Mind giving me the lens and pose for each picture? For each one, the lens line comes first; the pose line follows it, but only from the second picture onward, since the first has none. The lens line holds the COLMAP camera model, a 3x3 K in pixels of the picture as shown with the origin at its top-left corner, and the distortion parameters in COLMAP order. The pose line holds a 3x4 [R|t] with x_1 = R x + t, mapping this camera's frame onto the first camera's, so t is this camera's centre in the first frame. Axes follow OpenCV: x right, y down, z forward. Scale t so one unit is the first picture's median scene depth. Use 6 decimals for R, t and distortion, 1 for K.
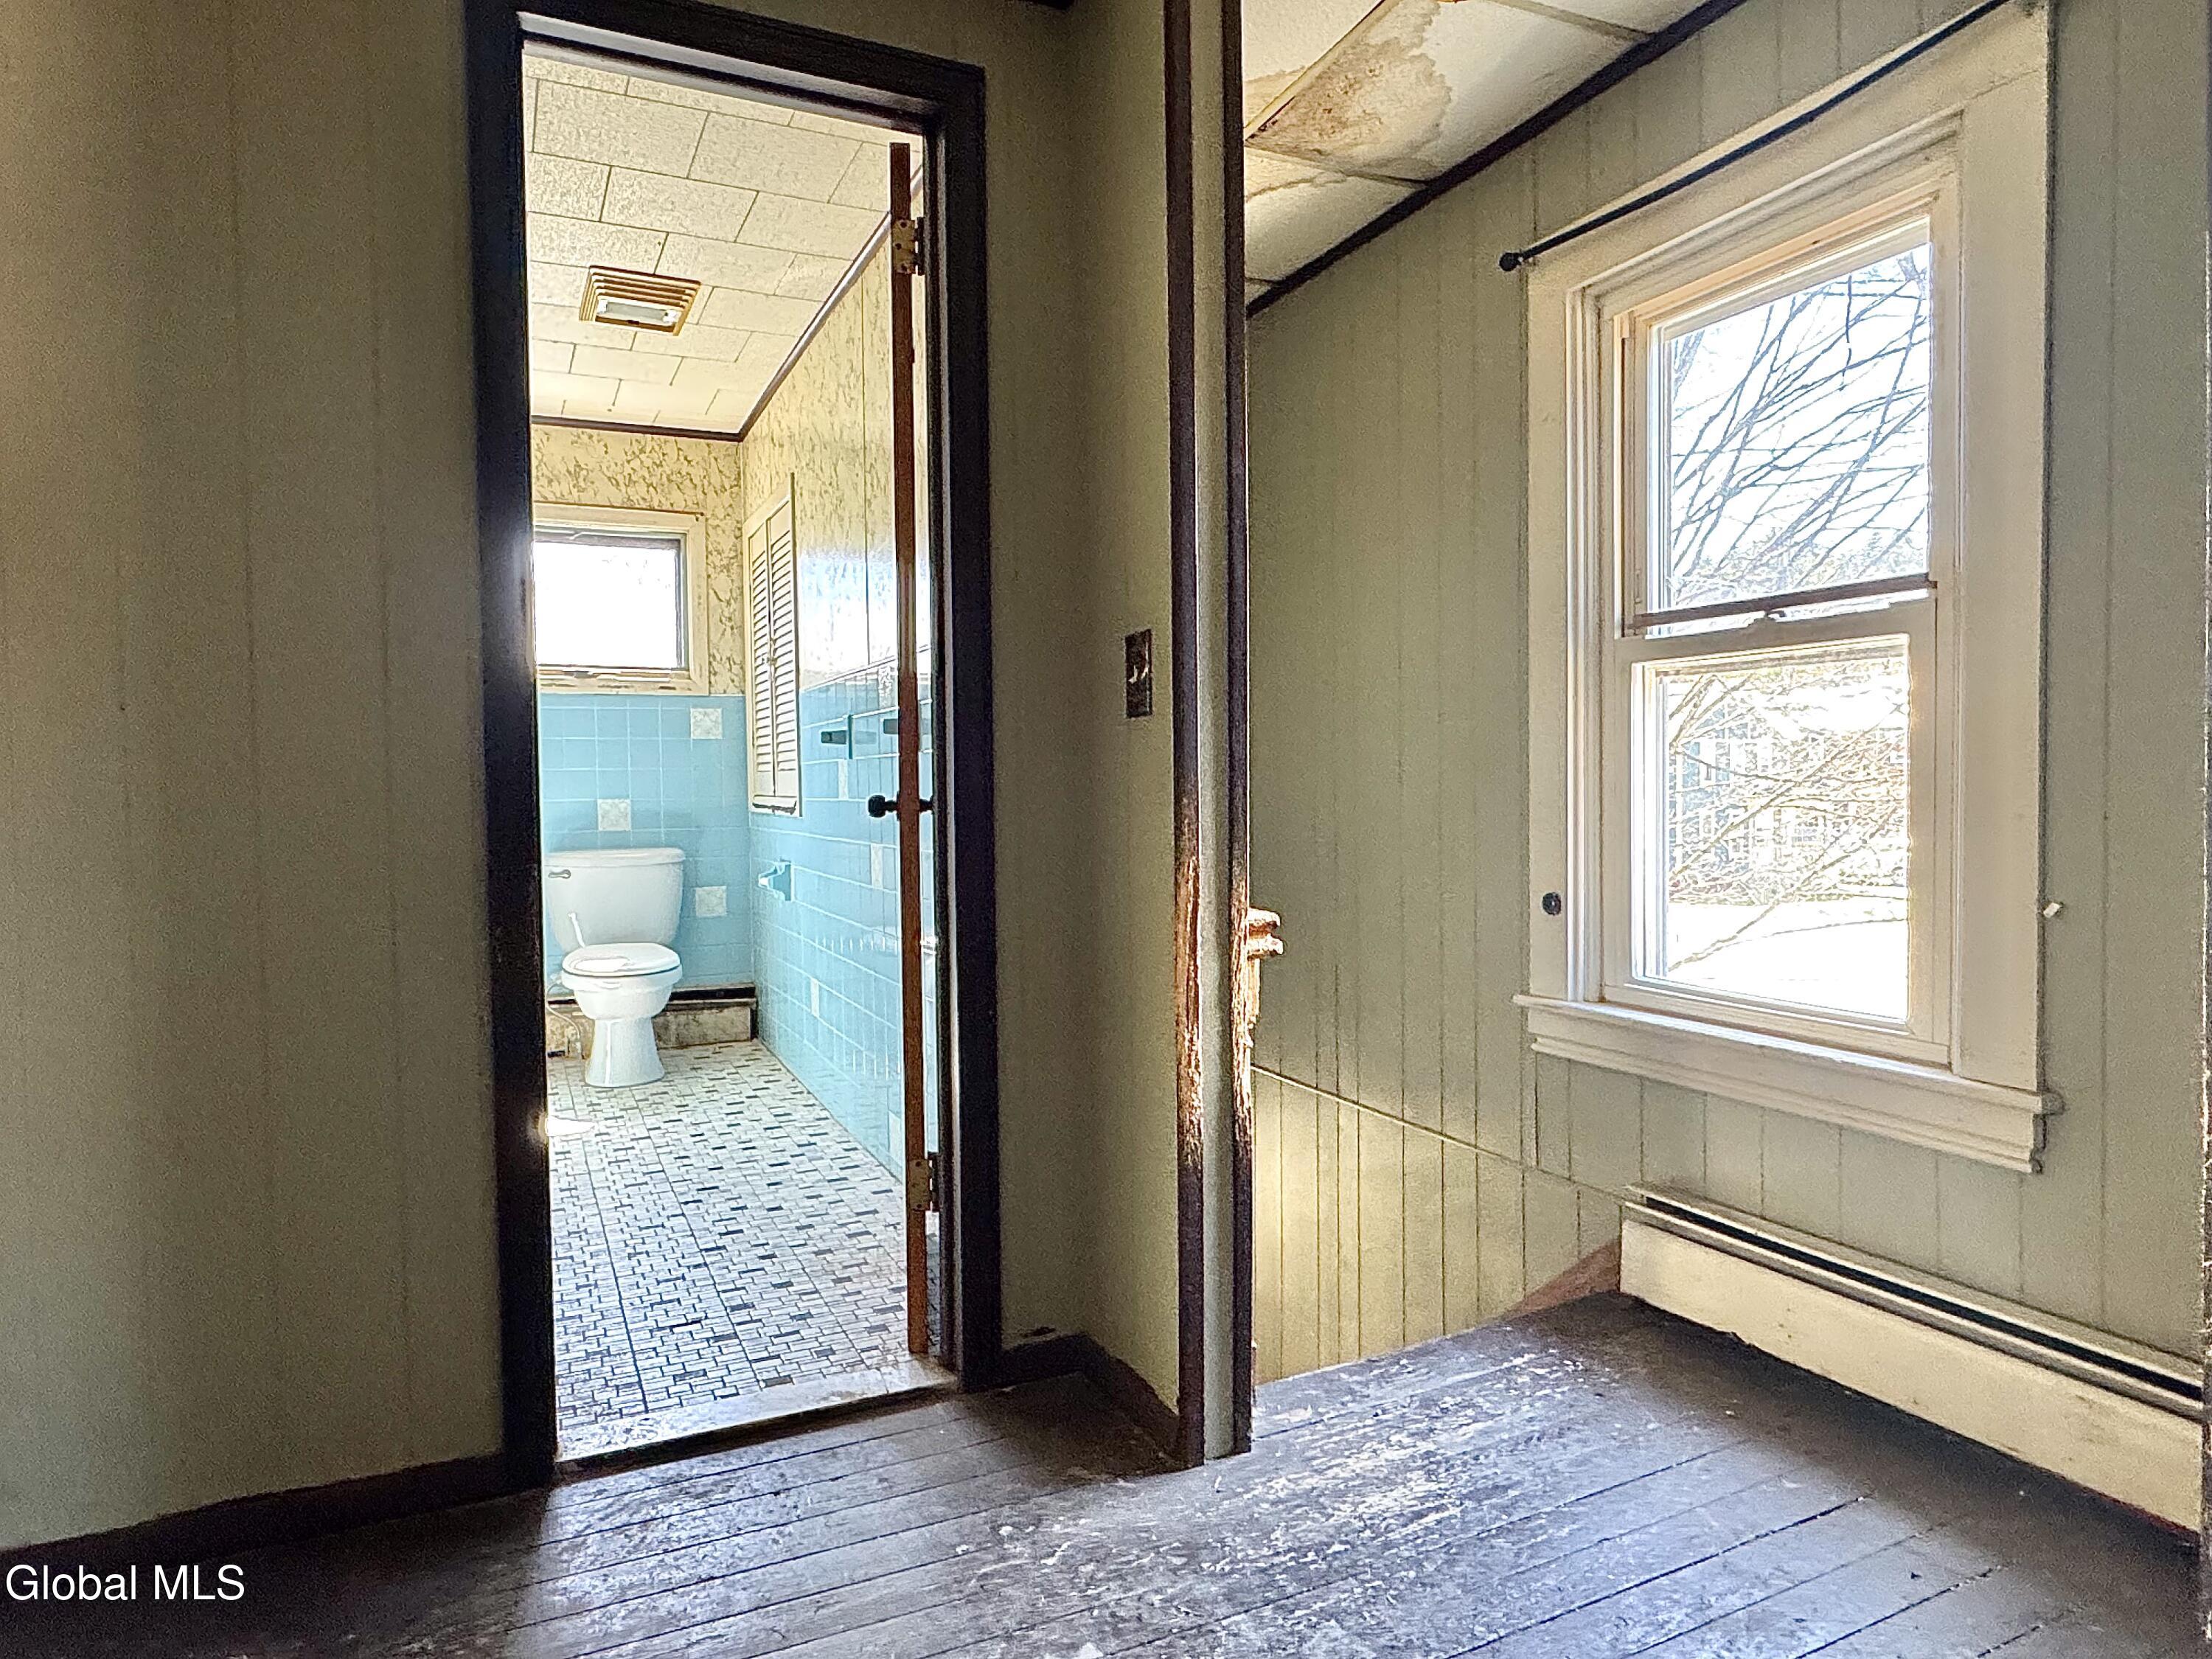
lens RADIAL K [[1317.6, 0, 1107.7], [0, 1317.6, 828.4], [0, 0, 1]] dist [-0.002635, -0.001383]
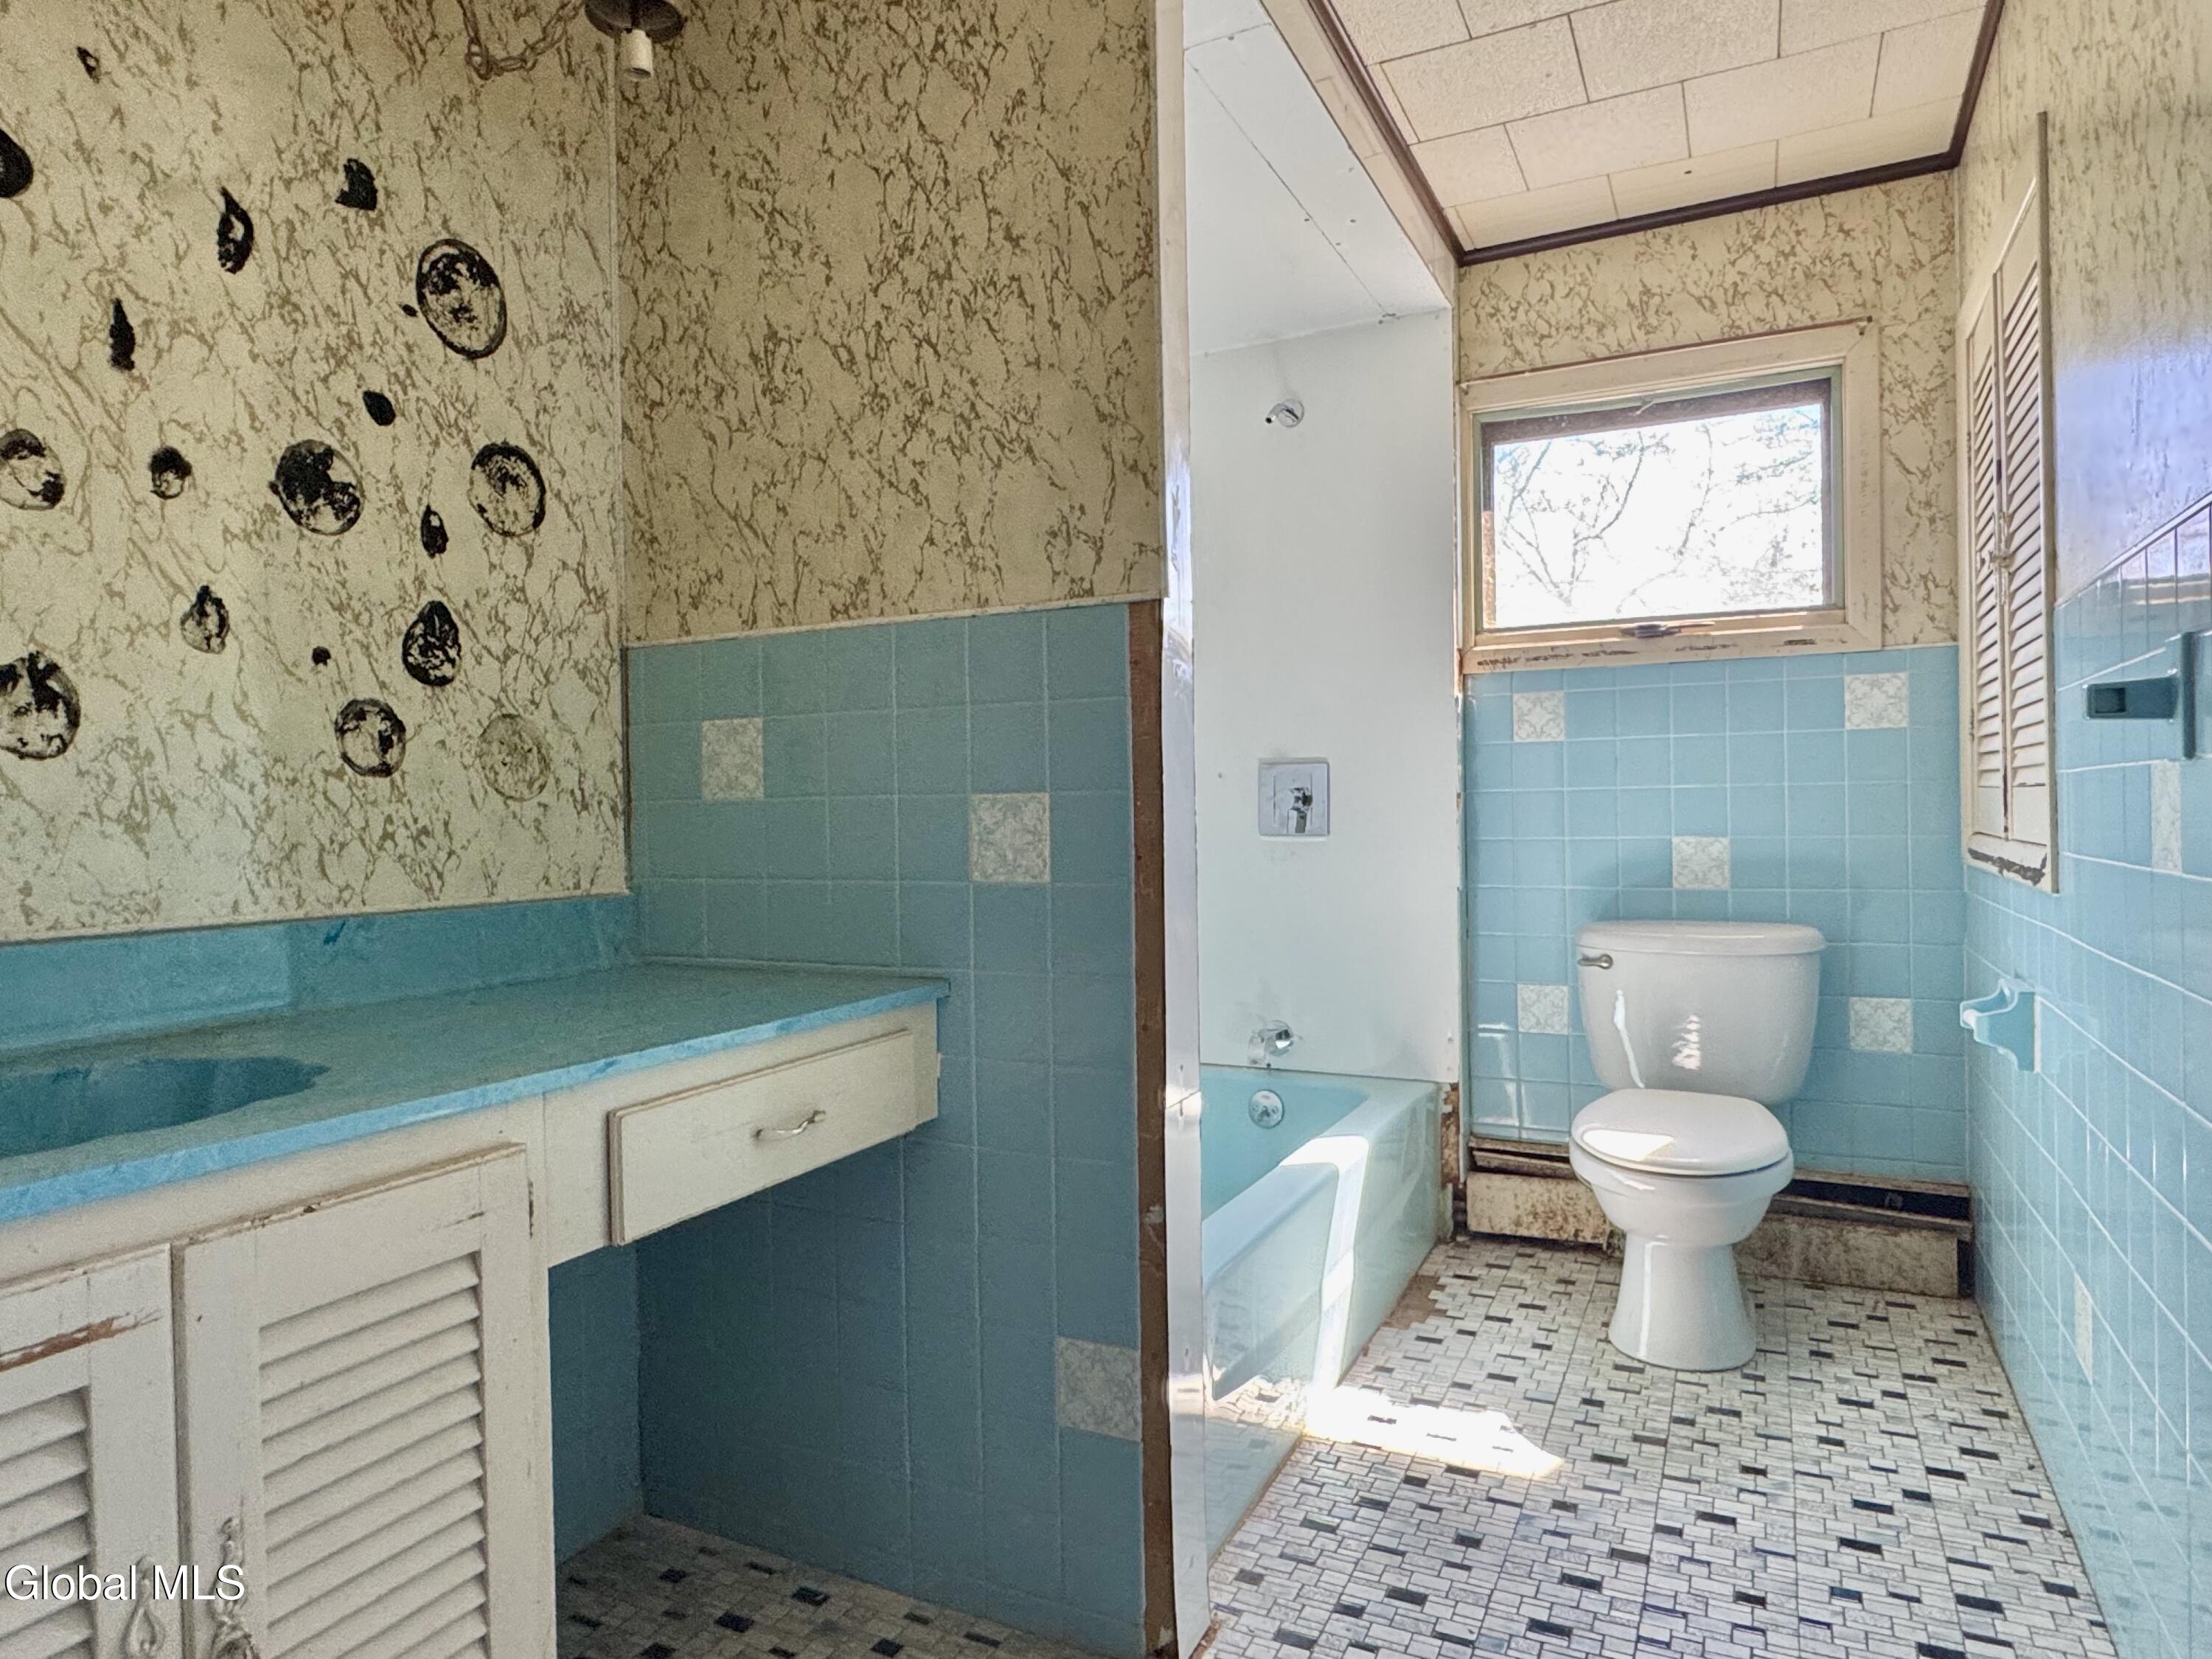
lens RADIAL K [[1317.6, 0, 1099.3], [0, 1317.6, 822.8], [0, 0, 1]] dist [-0.002635, -0.001383]
pose [[0.620770, 0.009835, -0.783931, -0.076023], [-0.017270, 0.999850, -0.001132, -0.022864], [0.783803, 0.014242, 0.620846, 0.413205]]
